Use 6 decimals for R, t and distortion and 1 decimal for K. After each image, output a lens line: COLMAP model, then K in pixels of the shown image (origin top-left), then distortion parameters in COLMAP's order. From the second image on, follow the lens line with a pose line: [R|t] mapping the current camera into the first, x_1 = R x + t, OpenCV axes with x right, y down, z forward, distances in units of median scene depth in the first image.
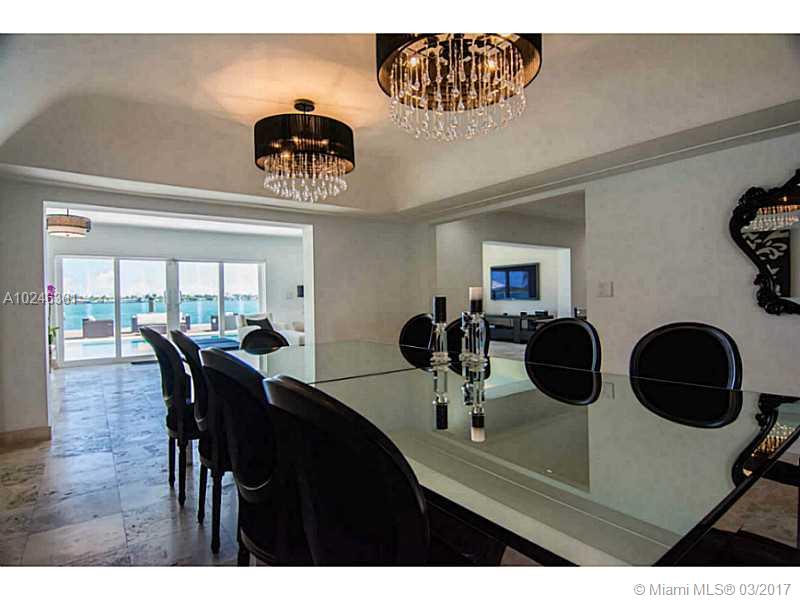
lens RADIAL K [[419.8, 0, 400.0], [0, 419.8, 300.0], [0, 0, 1]] dist [-0.001523, -0.000182]
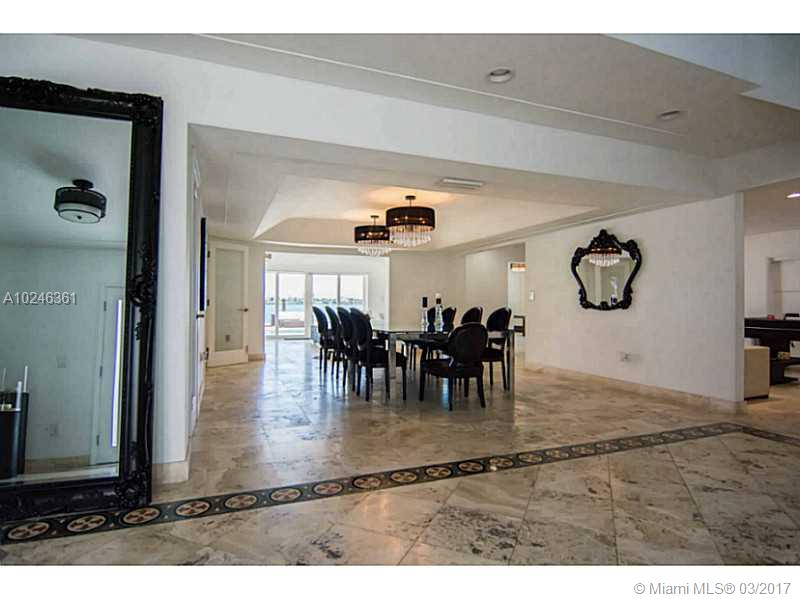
lens RADIAL K [[451.4, 0, 400.0], [0, 451.4, 299.5], [0, 0, 1]] dist [0.000060, 0.000007]
pose [[0.965834, 0.021267, -0.258286, 0.427569], [-0.026399, 0.999517, -0.016418, 0.036371], [0.257812, 0.022676, 0.965929, -1.058124]]
